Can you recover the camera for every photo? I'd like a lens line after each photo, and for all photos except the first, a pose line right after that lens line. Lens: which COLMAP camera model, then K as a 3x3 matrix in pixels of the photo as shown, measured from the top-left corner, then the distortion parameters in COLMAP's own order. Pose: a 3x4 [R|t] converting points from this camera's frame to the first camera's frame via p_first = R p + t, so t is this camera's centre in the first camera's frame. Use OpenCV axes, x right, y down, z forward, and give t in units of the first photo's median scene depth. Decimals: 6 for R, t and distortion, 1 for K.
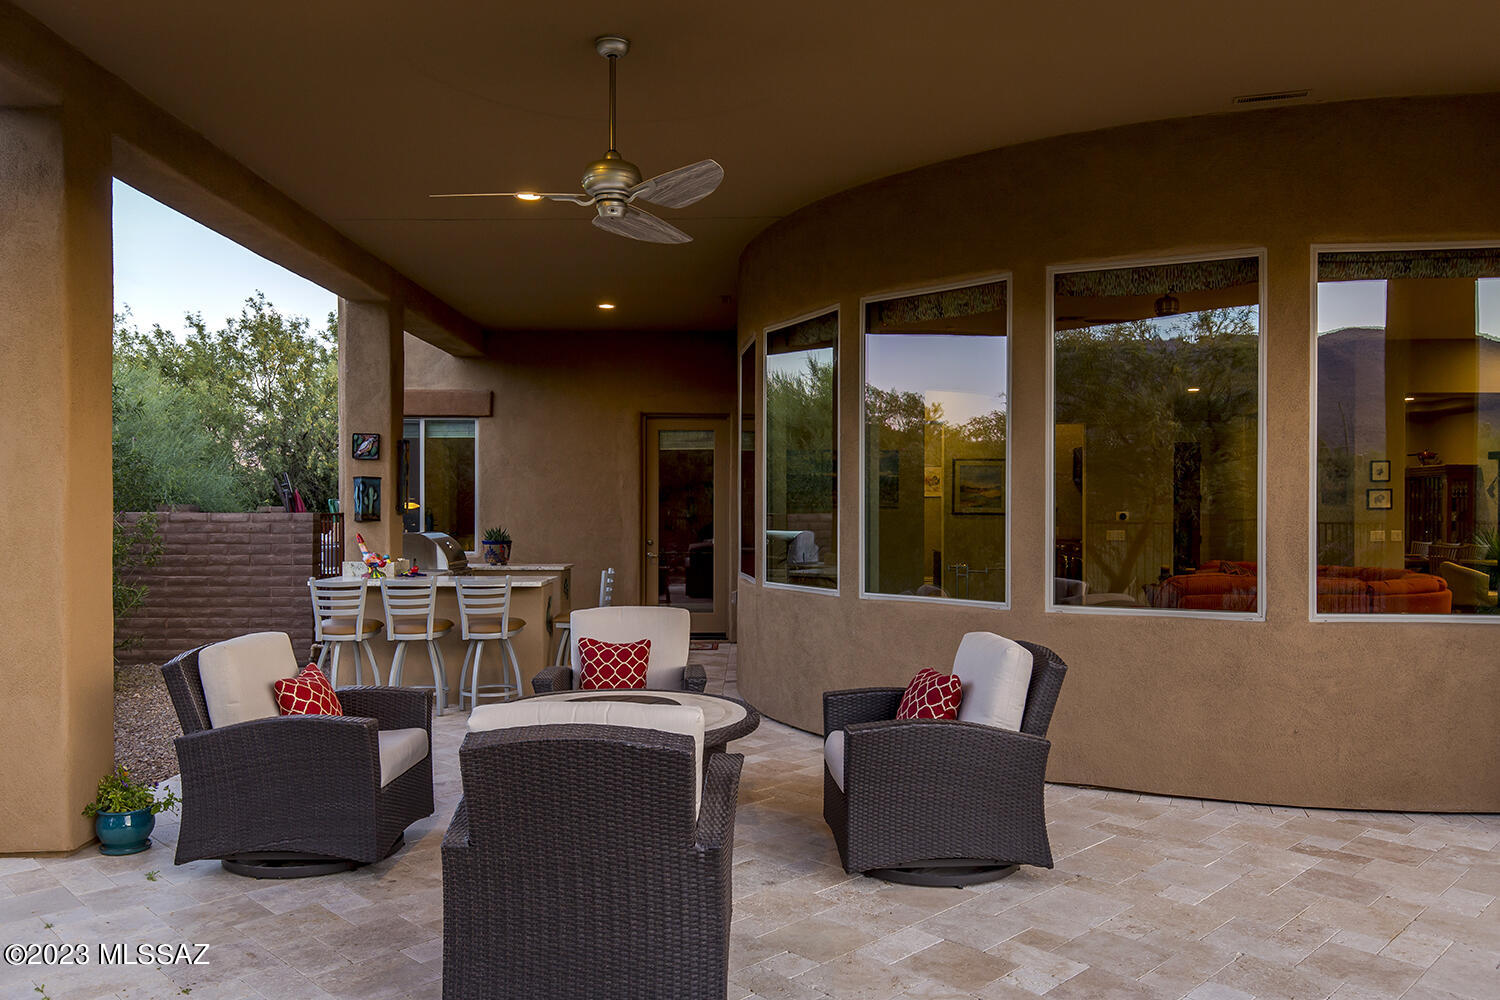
lens RADIAL K [[1115.6, 0, 749.0], [0, 1115.6, 495.8], [0, 0, 1]] dist [-0.004699, -0.007752]
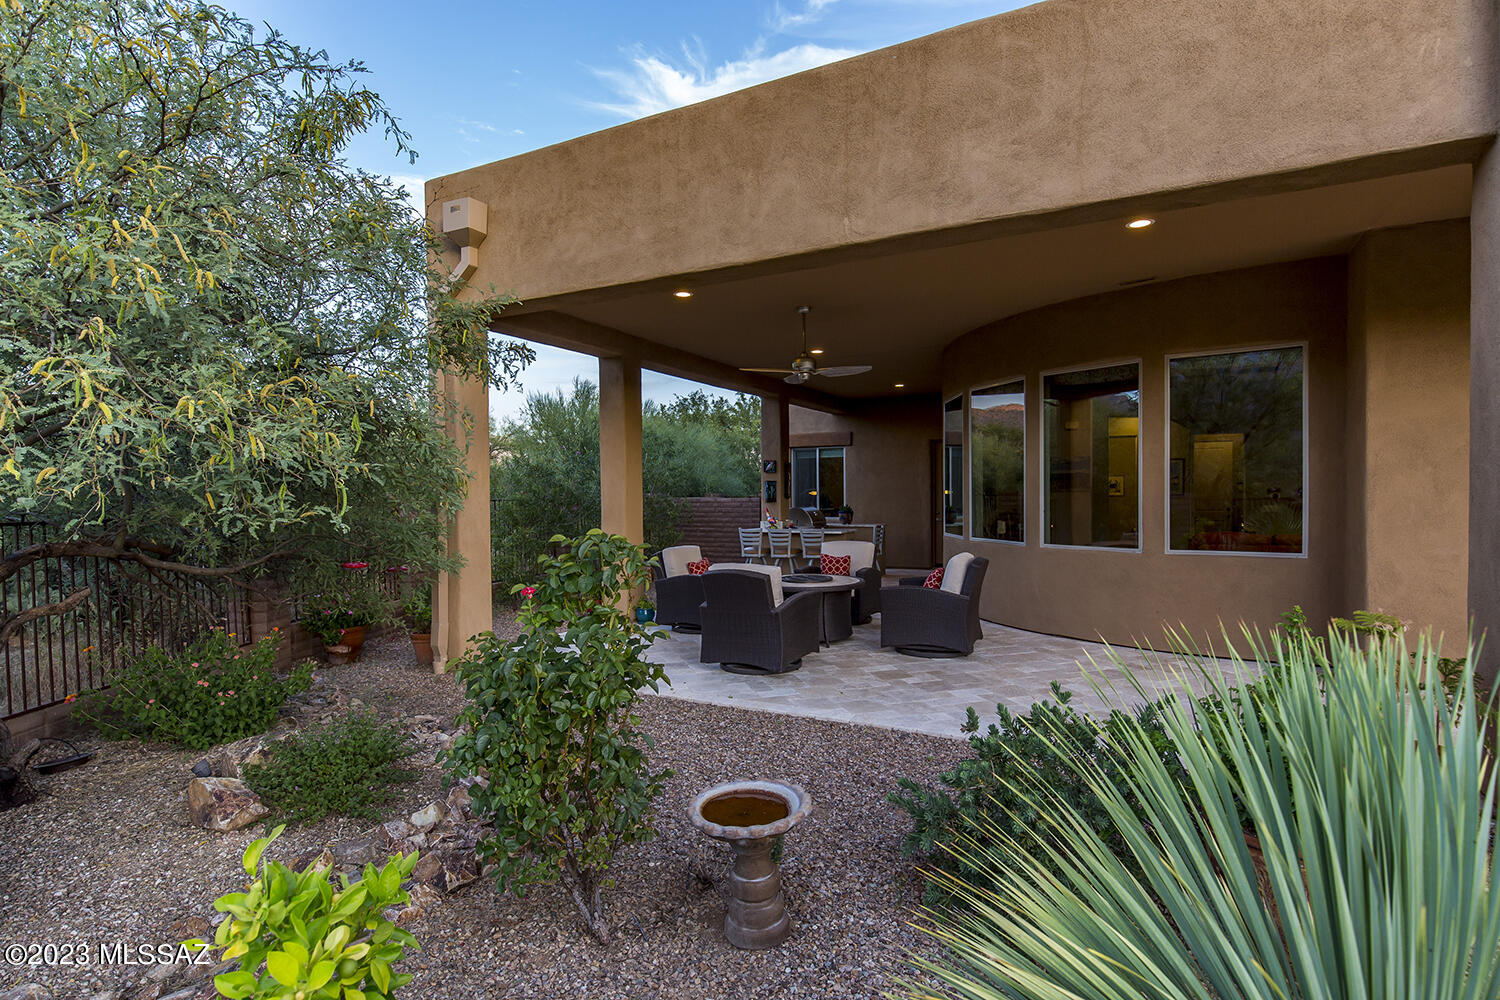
lens RADIAL K [[796.4, 0, 755.6], [0, 796.4, 467.0], [0, 0, 1]] dist [0.000604, -0.001116]
pose [[0.882399, -0.023593, -0.469910, 0.338977], [0.014661, 0.999636, -0.022659, -0.009463], [0.470273, 0.013105, 0.882423, -0.338180]]
